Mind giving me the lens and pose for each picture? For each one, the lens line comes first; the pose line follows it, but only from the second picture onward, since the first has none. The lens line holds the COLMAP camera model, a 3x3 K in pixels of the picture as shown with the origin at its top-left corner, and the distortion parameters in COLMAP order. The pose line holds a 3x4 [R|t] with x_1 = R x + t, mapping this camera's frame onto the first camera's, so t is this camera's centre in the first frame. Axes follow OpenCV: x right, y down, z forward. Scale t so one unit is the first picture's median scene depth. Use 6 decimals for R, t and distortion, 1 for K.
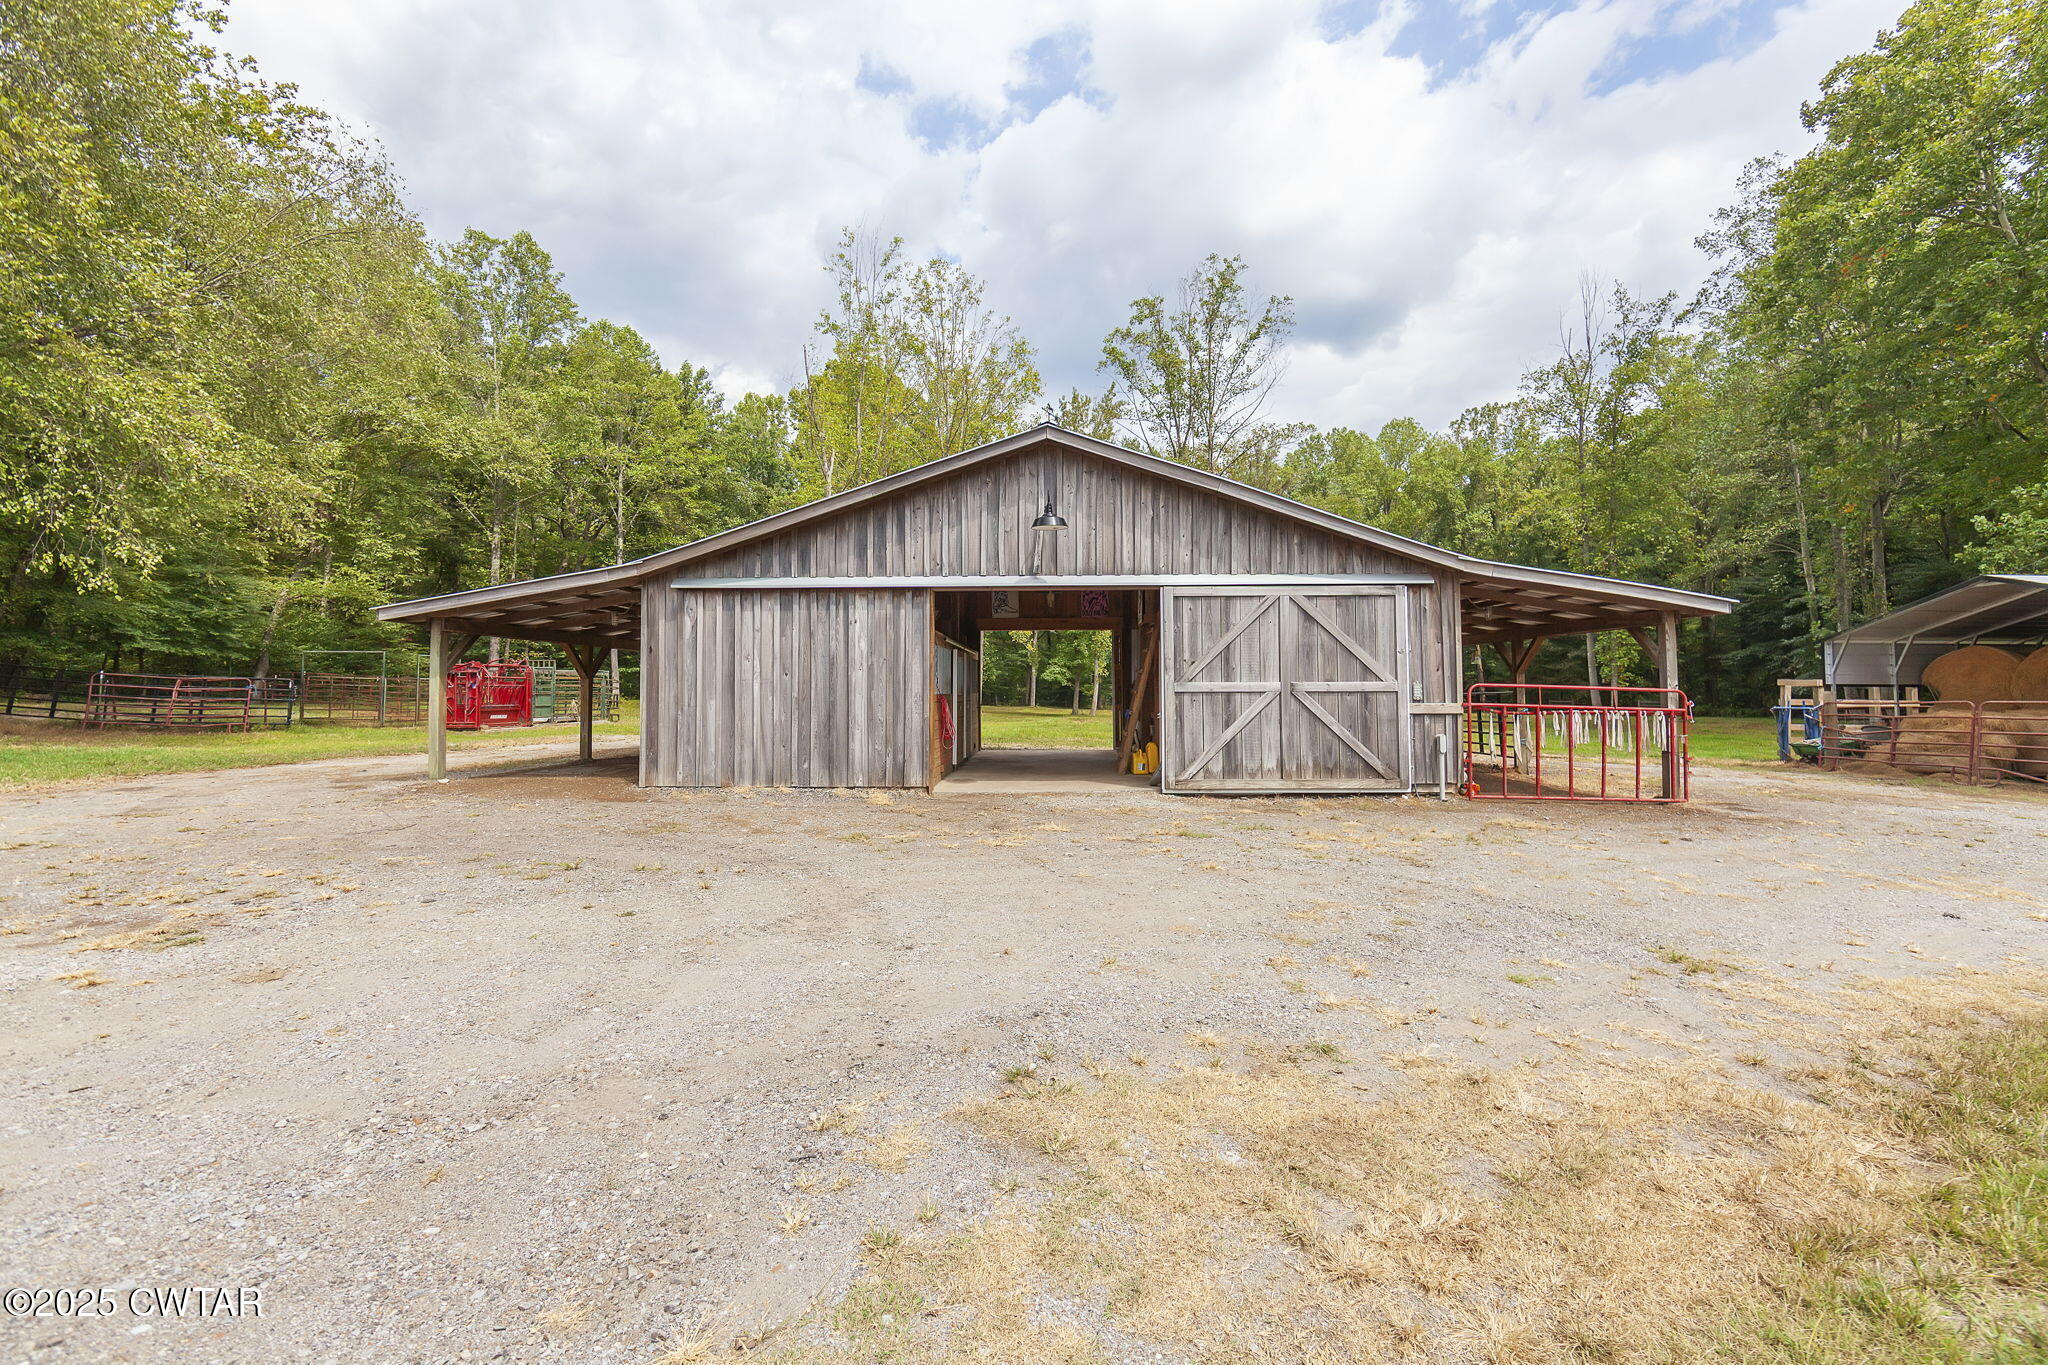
lens RADIAL K [[817.9, 0, 1058.8], [0, 817.9, 680.1], [0, 0, 1]] dist [-0.001530, -0.000321]
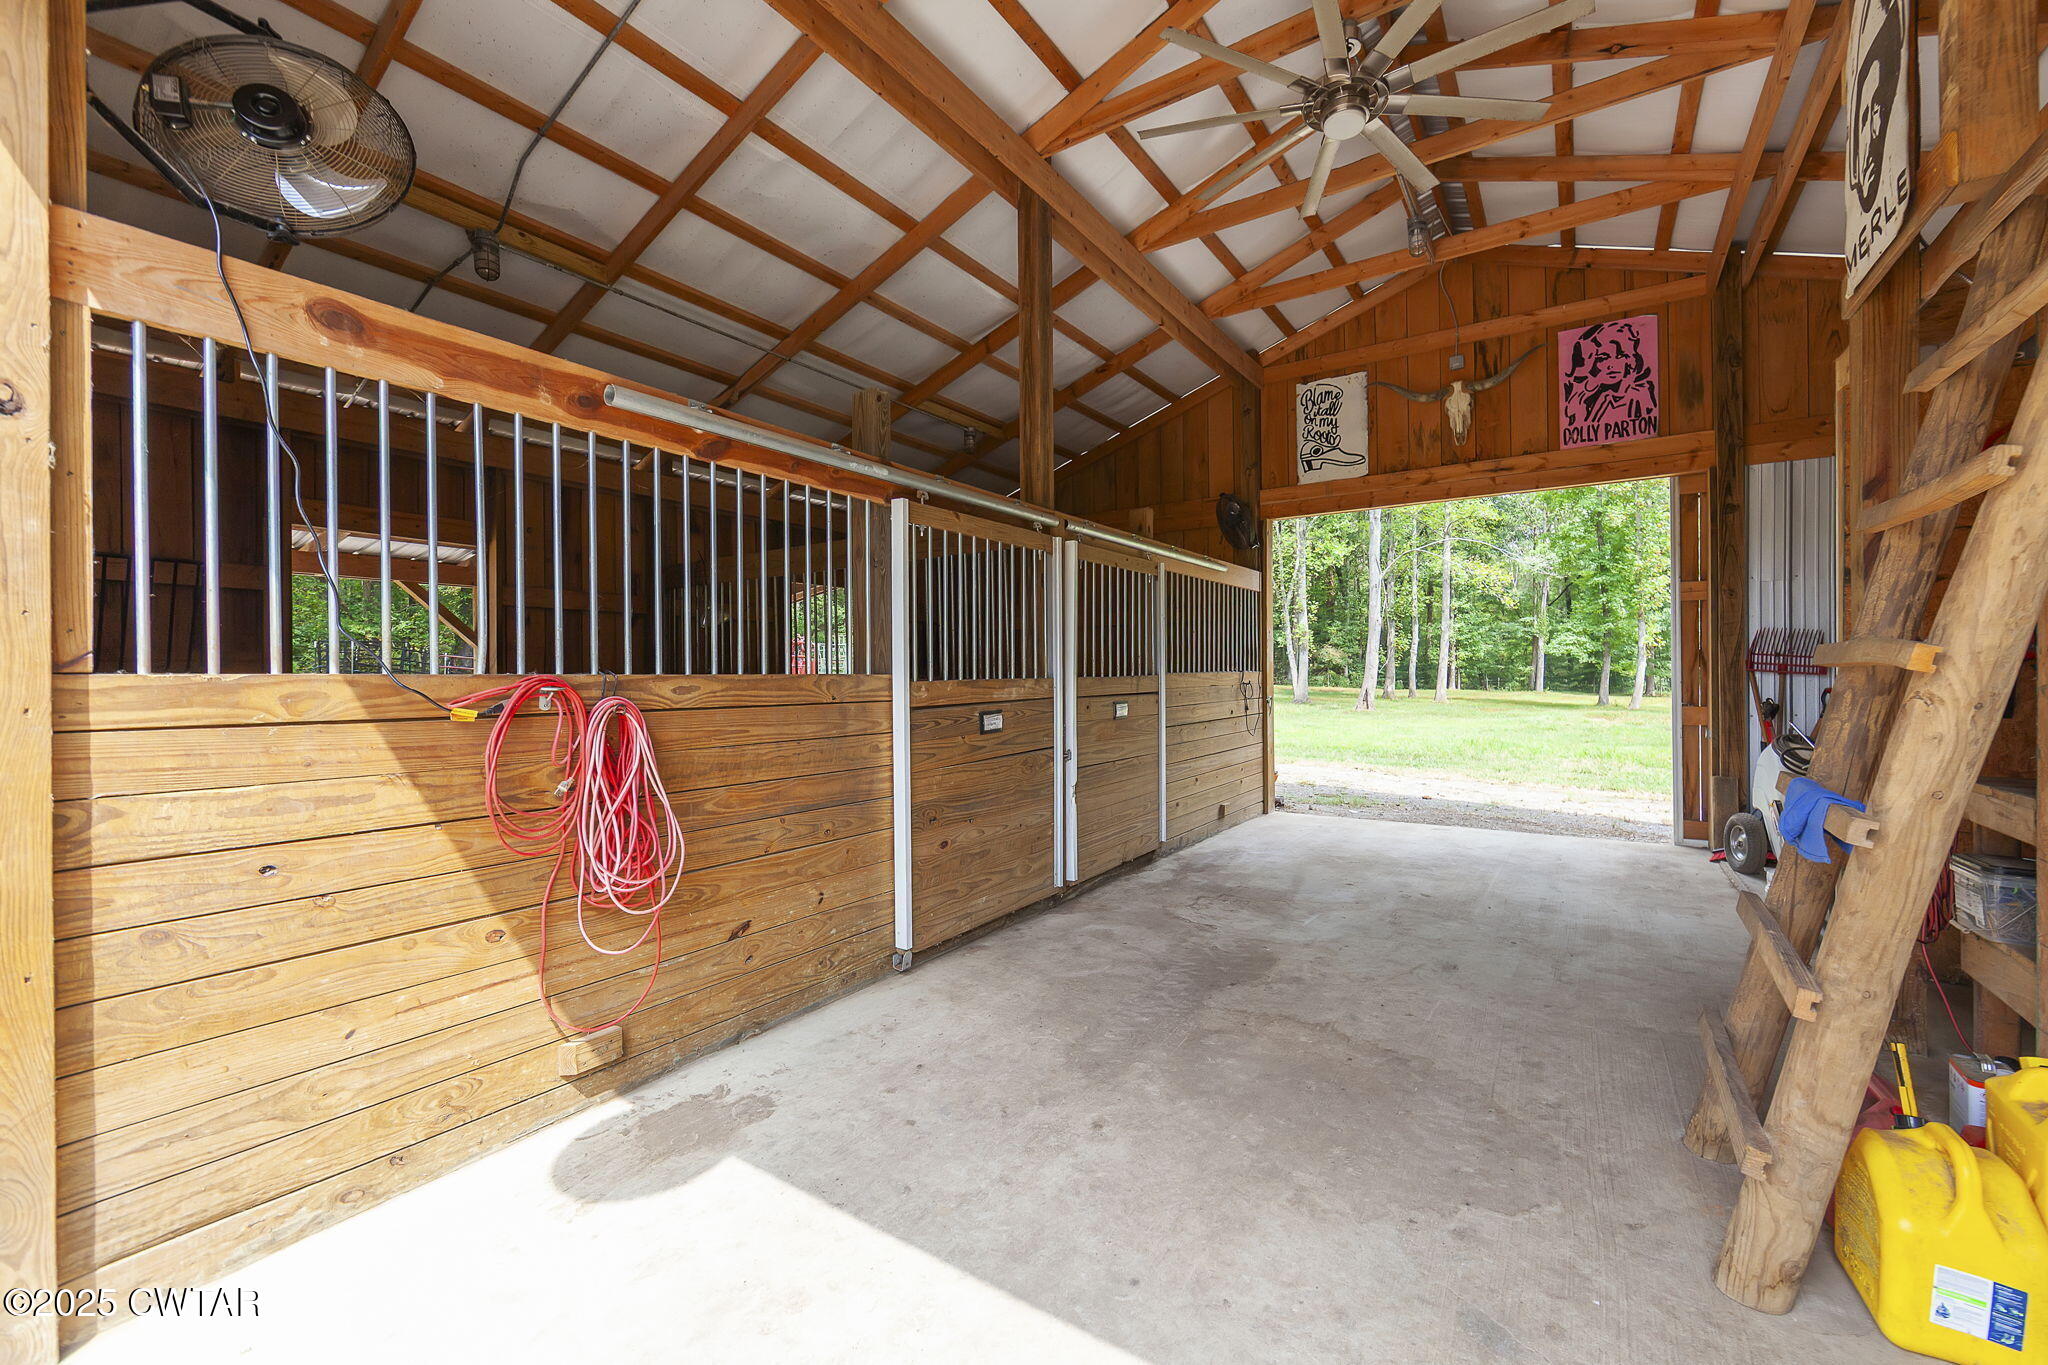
lens RADIAL K [[817.9, 0, 1058.8], [0, 817.9, 680.1], [0, 0, 1]] dist [-0.001530, -0.000321]
pose [[0.837445, 0.001019, -0.546521, 0.012980], [0.011503, 0.999744, 0.019491, 0.003254], [0.546401, -0.022609, 0.837219, 0.201744]]
